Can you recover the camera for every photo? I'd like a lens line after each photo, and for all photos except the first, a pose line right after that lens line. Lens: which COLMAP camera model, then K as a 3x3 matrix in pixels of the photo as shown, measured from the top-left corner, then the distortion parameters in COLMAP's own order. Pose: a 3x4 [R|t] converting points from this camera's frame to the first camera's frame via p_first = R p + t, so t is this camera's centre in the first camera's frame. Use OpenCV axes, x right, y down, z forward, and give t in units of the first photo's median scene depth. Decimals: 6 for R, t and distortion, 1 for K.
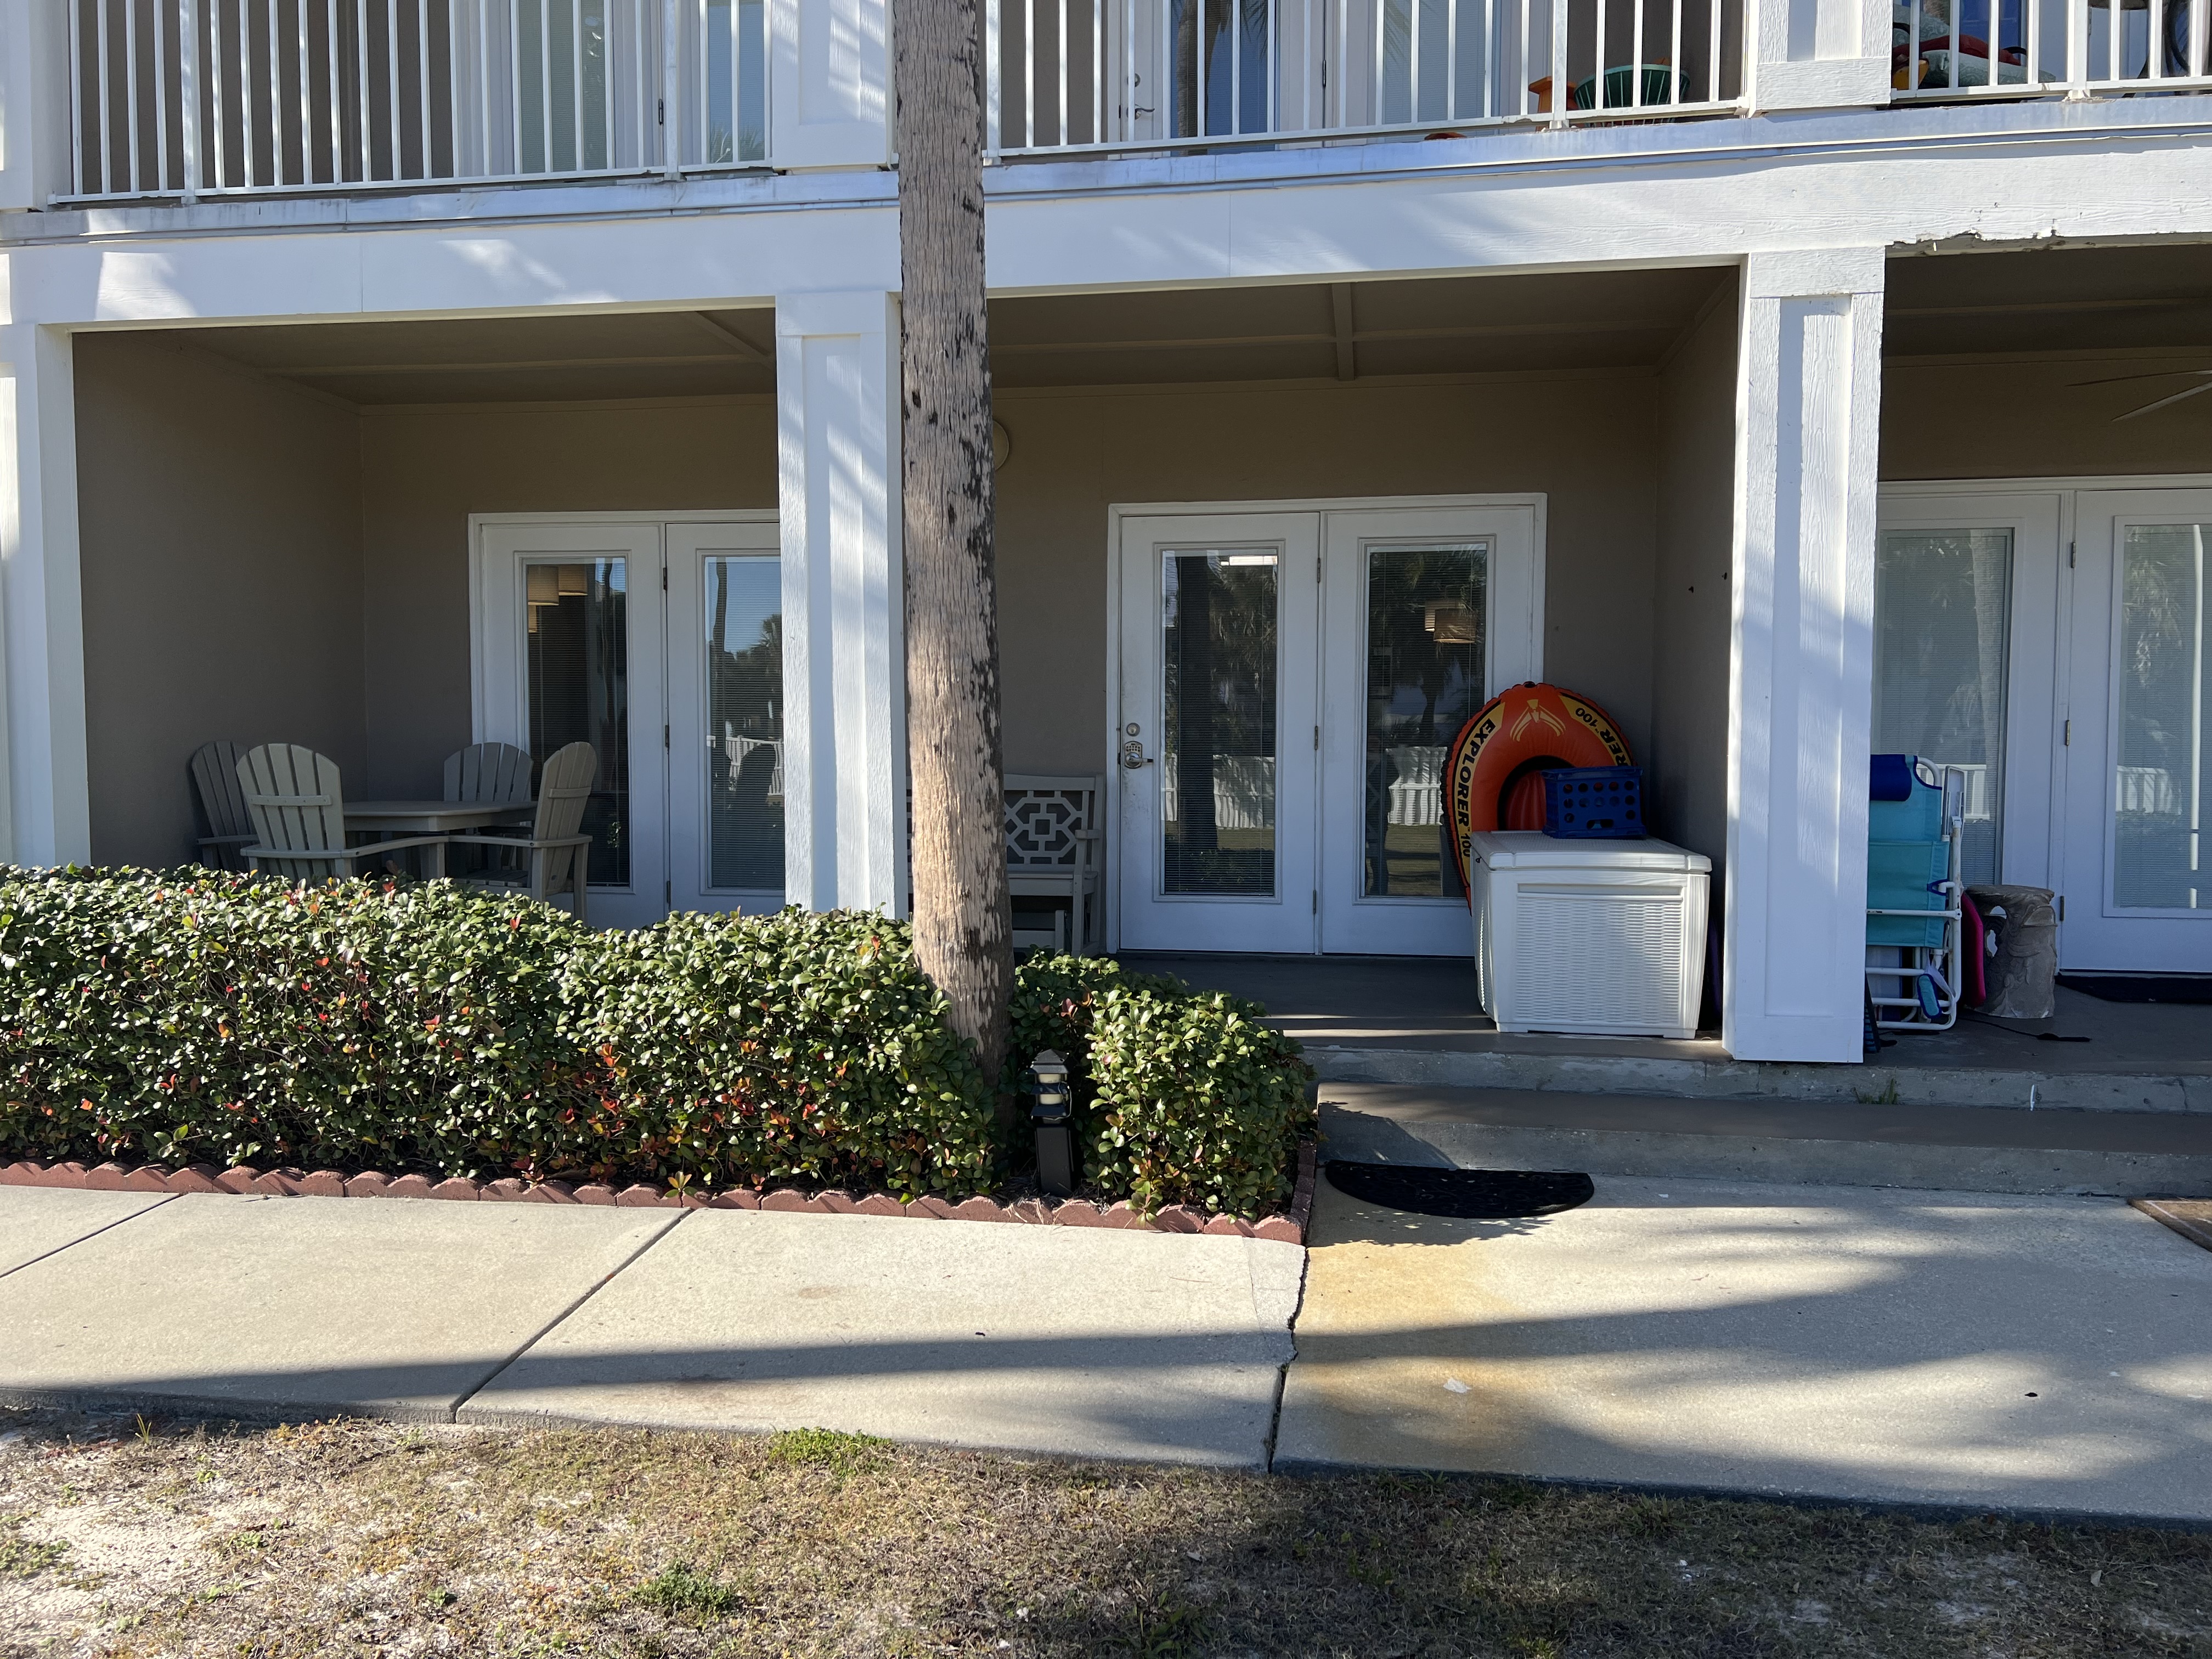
lens RADIAL K [[1653.4, 0, 1106.0], [0, 1653.4, 829.5], [0, 0, 1]] dist [0.078879, -0.091270]
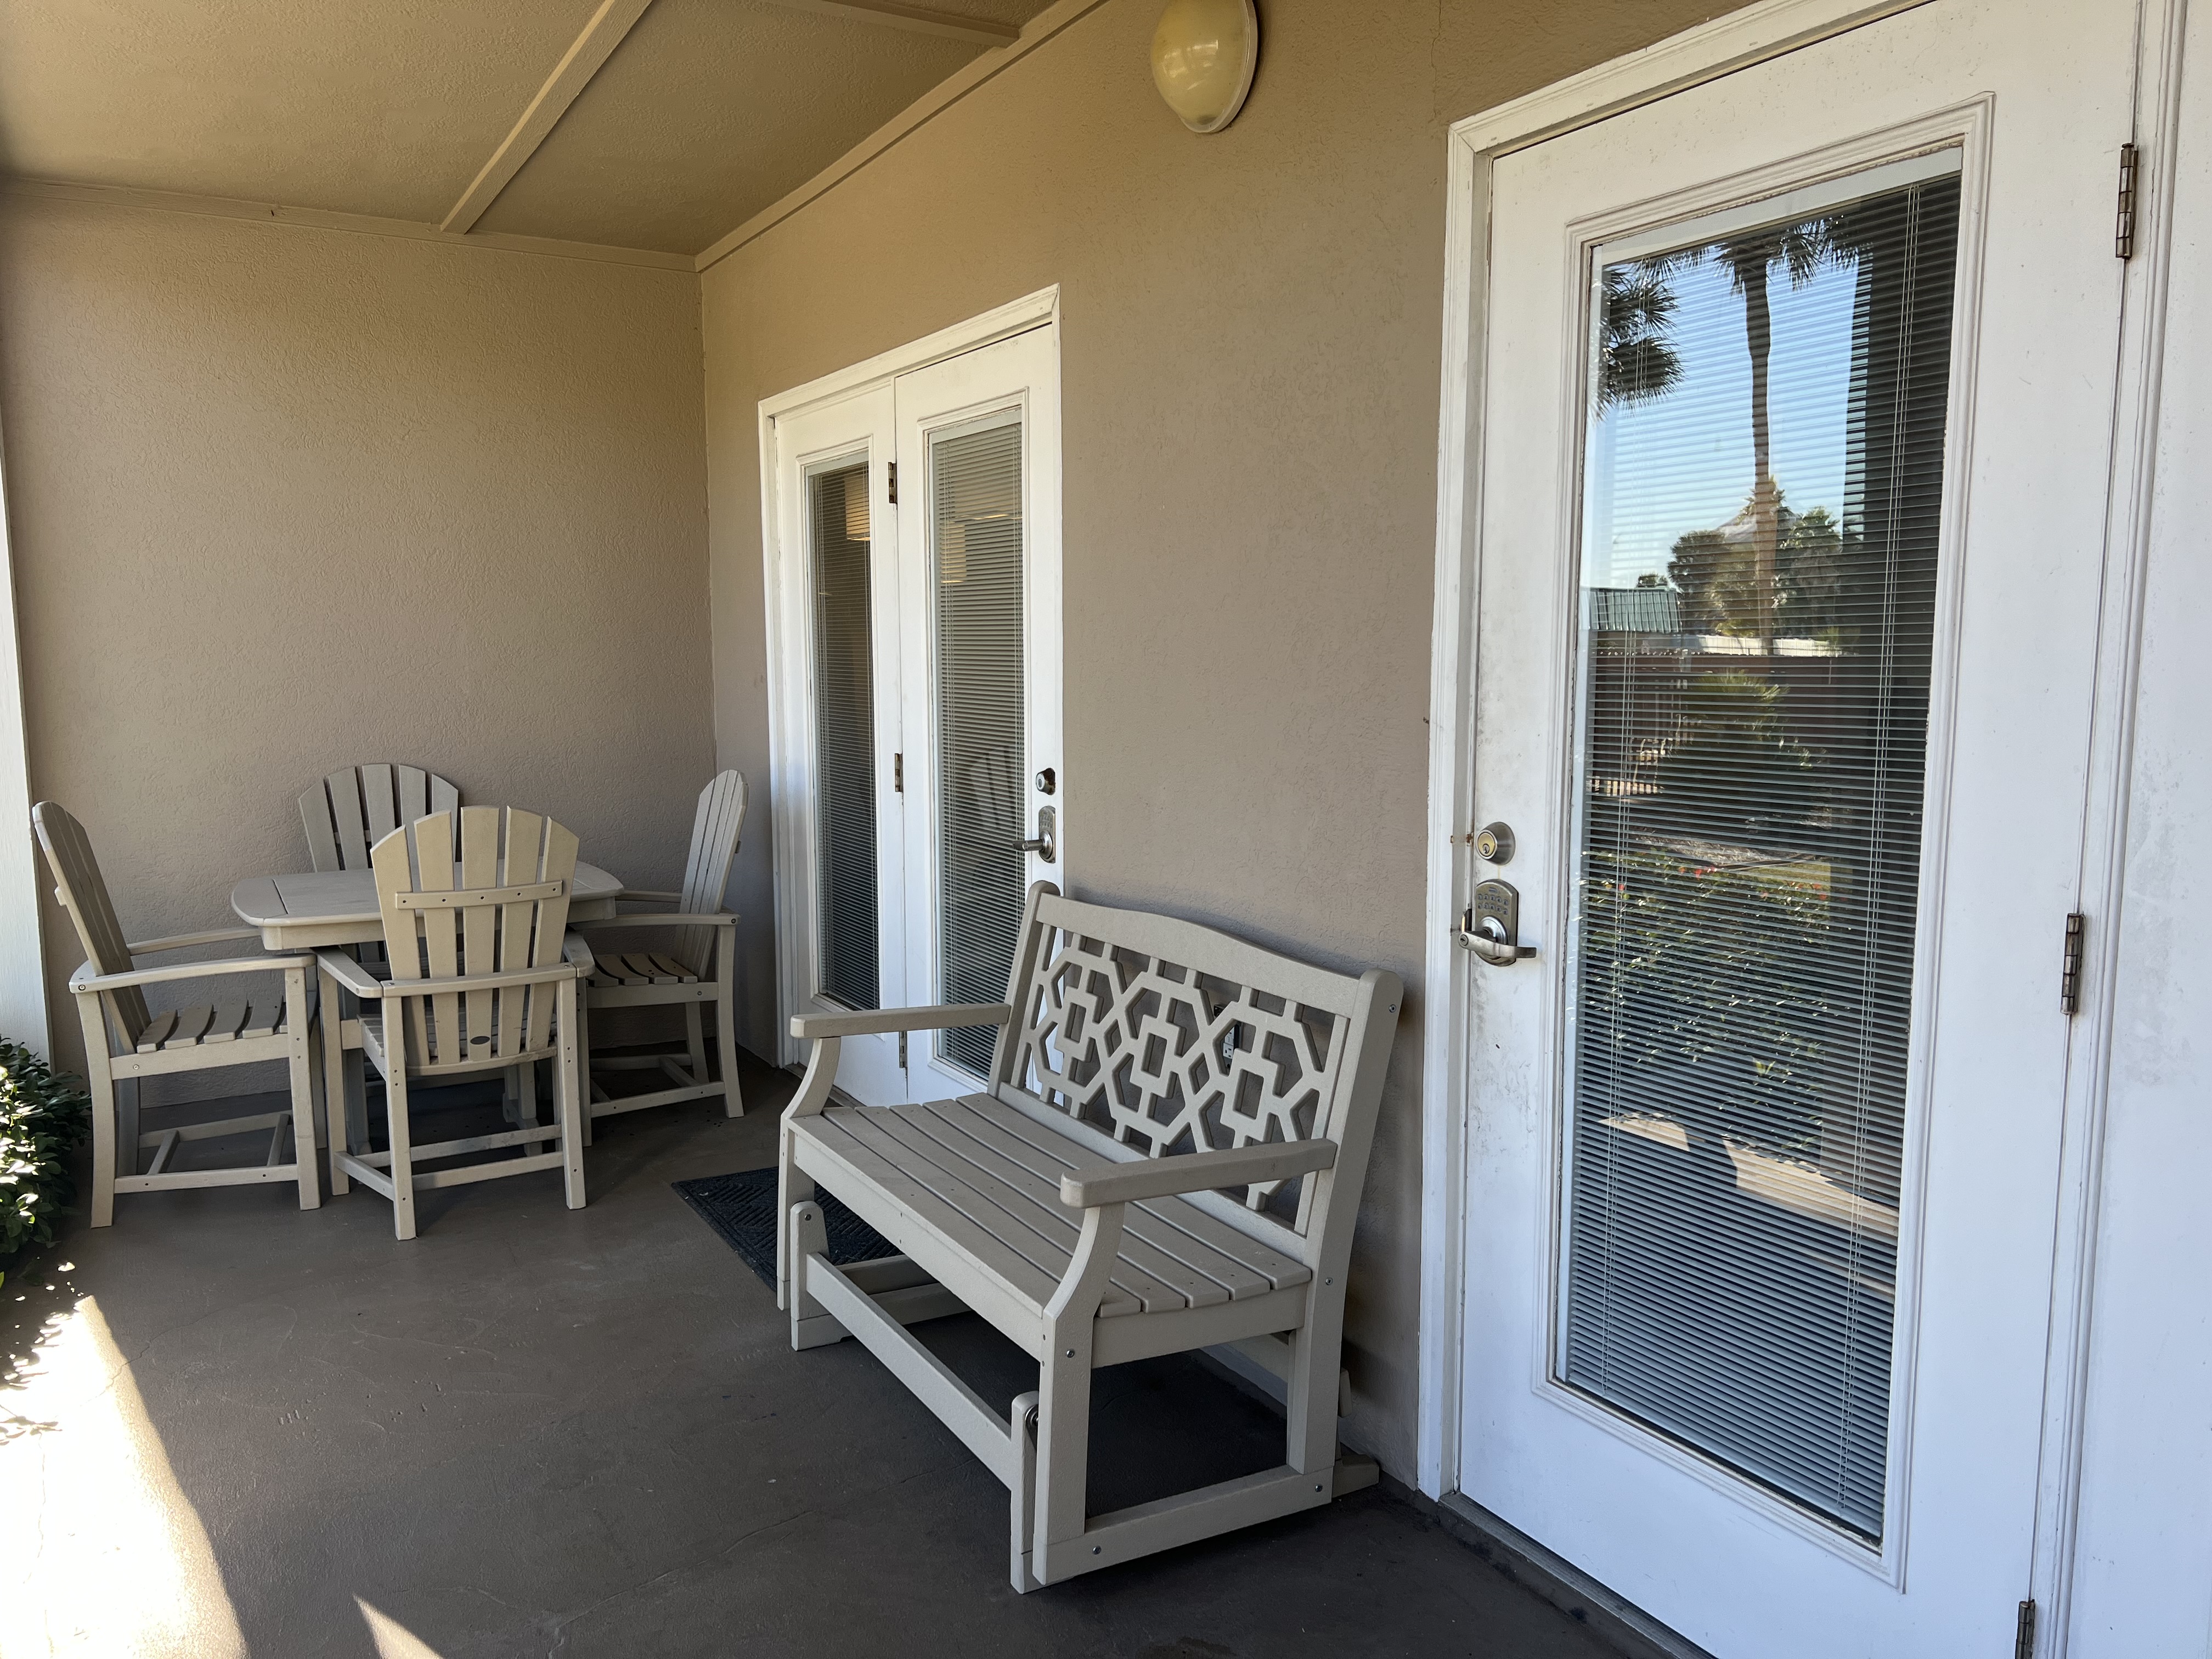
lens RADIAL K [[1665.9, 0, 1107.9], [0, 1665.9, 843.8], [0, 0, 1]] dist [0.046012, -0.037667]
pose [[0.616178, 0.089271, -0.782531, 0.352800], [-0.033410, 0.995624, 0.087274, -0.137327], [0.786898, -0.027632, 0.616464, 1.186105]]
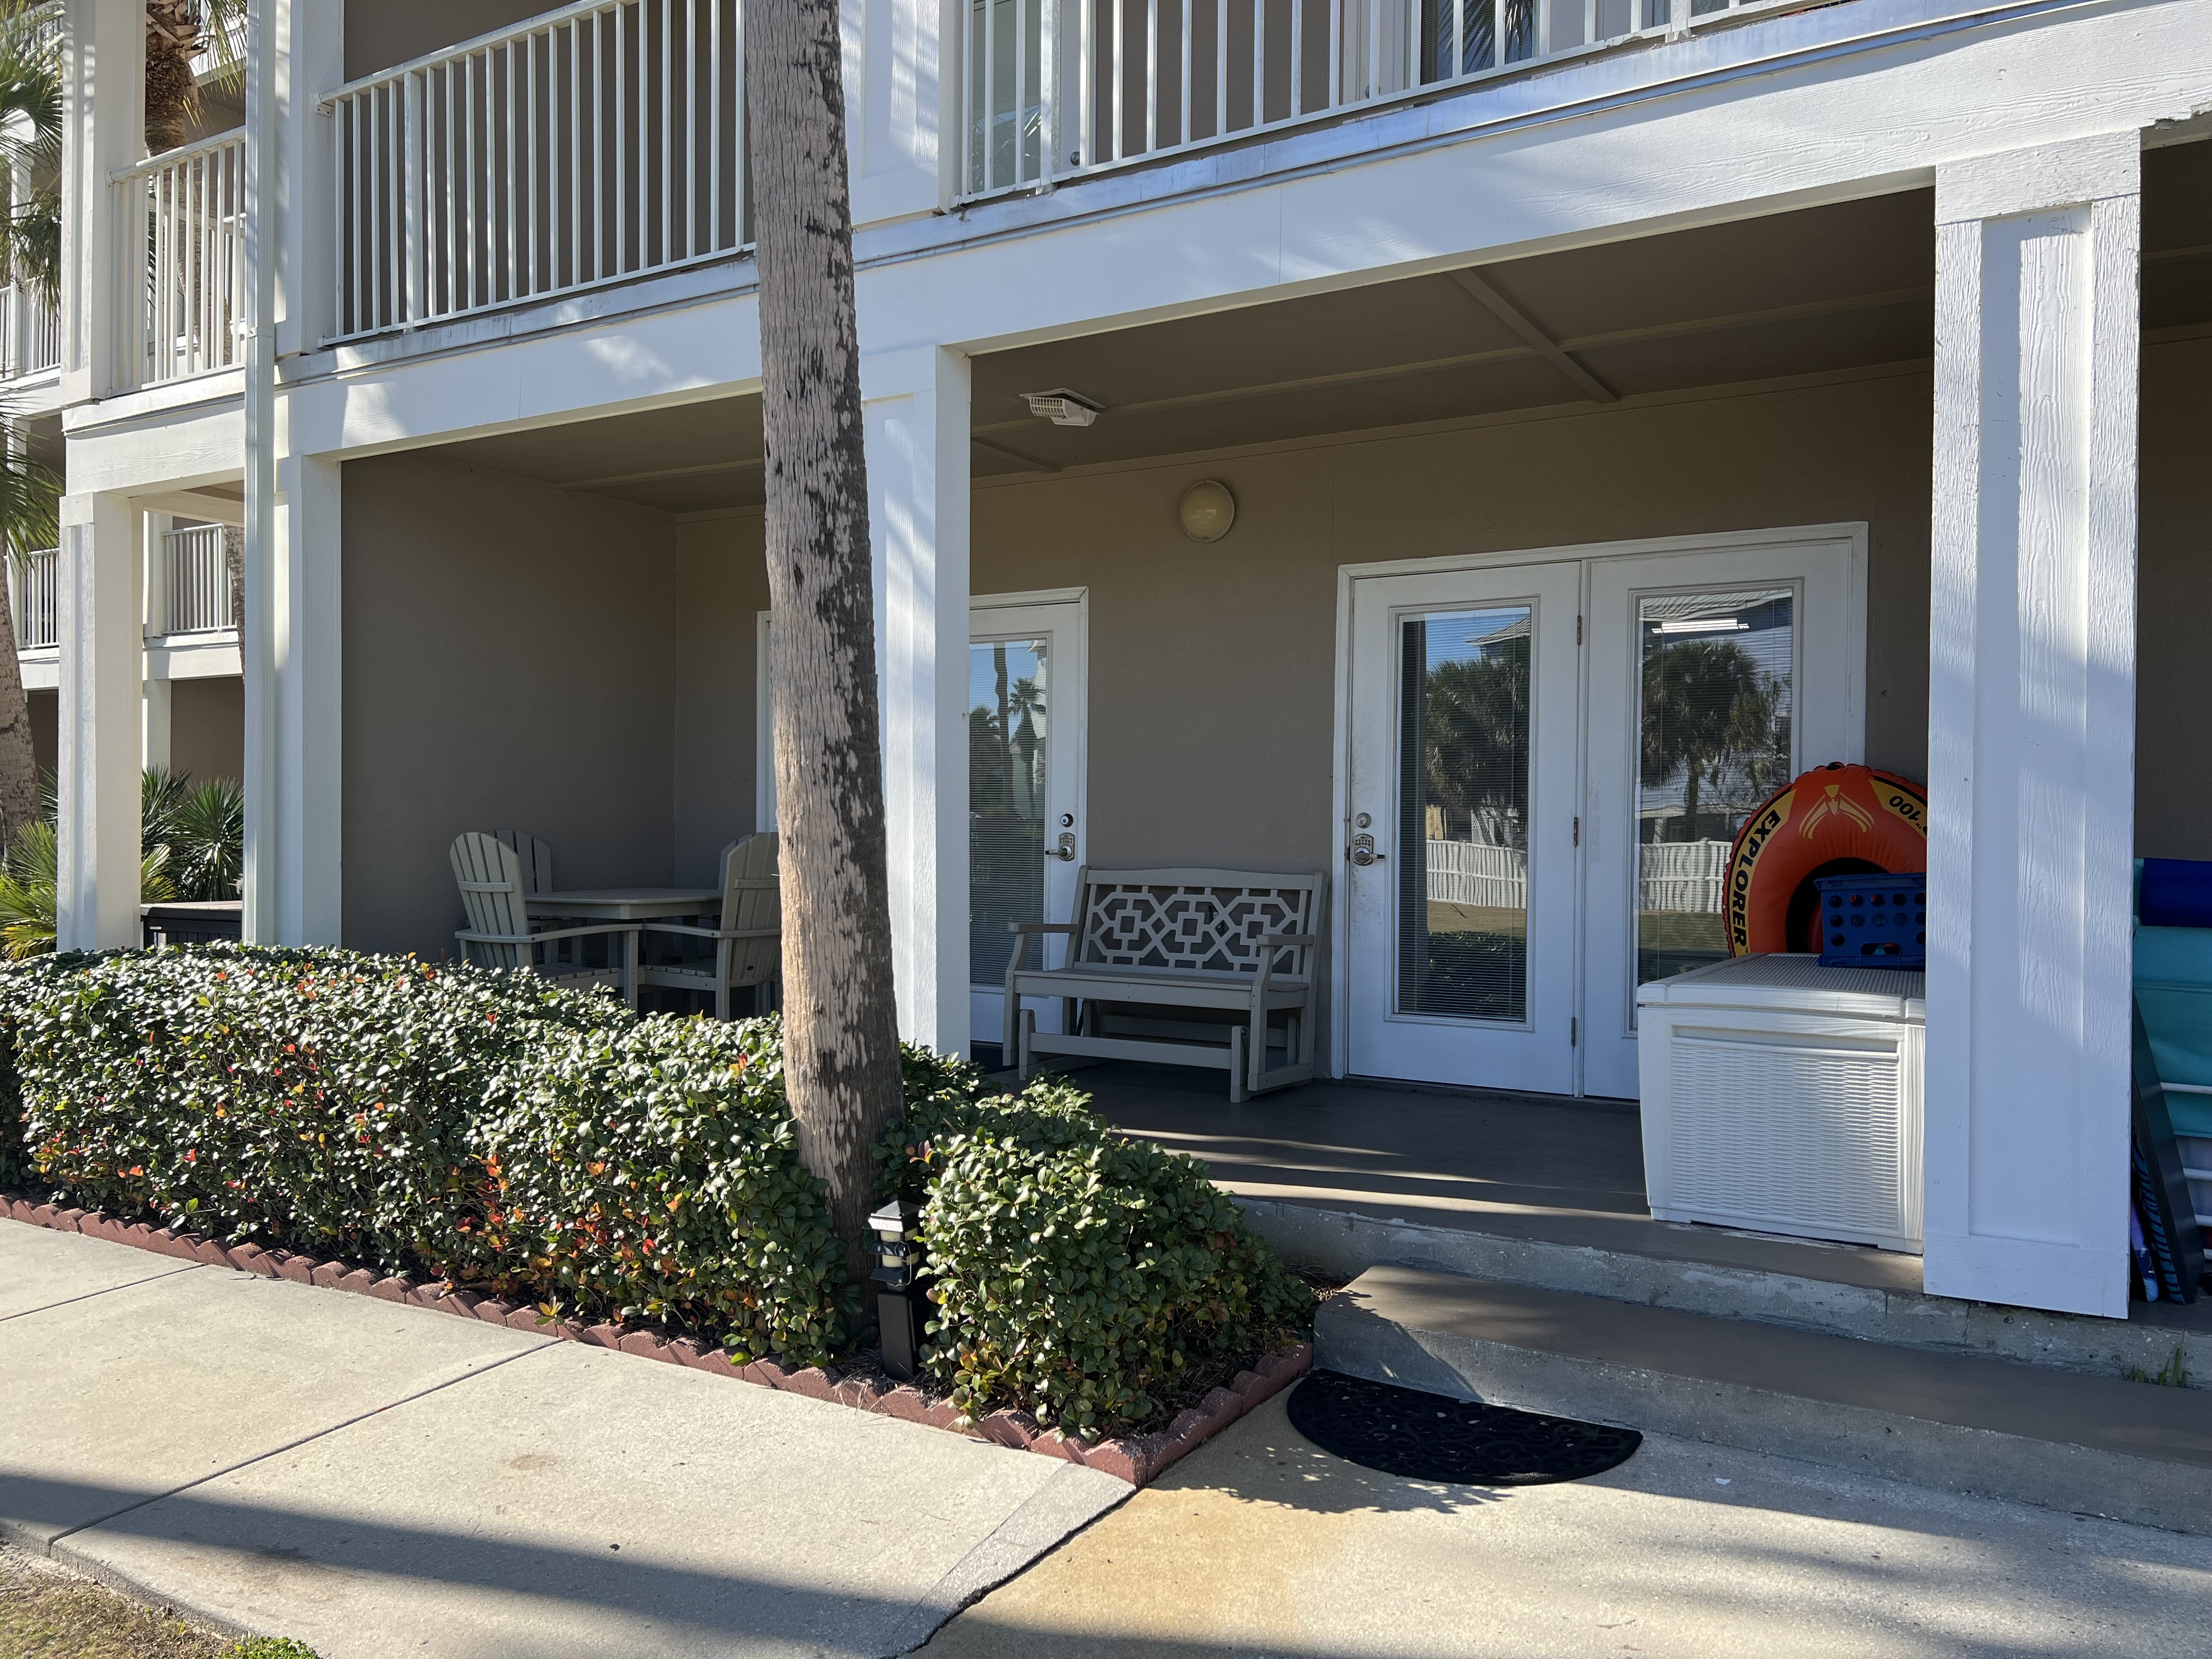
lens RADIAL K [[1665.9, 0, 1107.9], [0, 1665.9, 843.8], [0, 0, 1]] dist [0.046012, -0.037667]
pose [[0.927848, 0.008611, -0.372859, 0.347721], [-0.025681, 0.998836, -0.040840, -0.014656], [0.372073, 0.047468, 0.926989, 0.224165]]
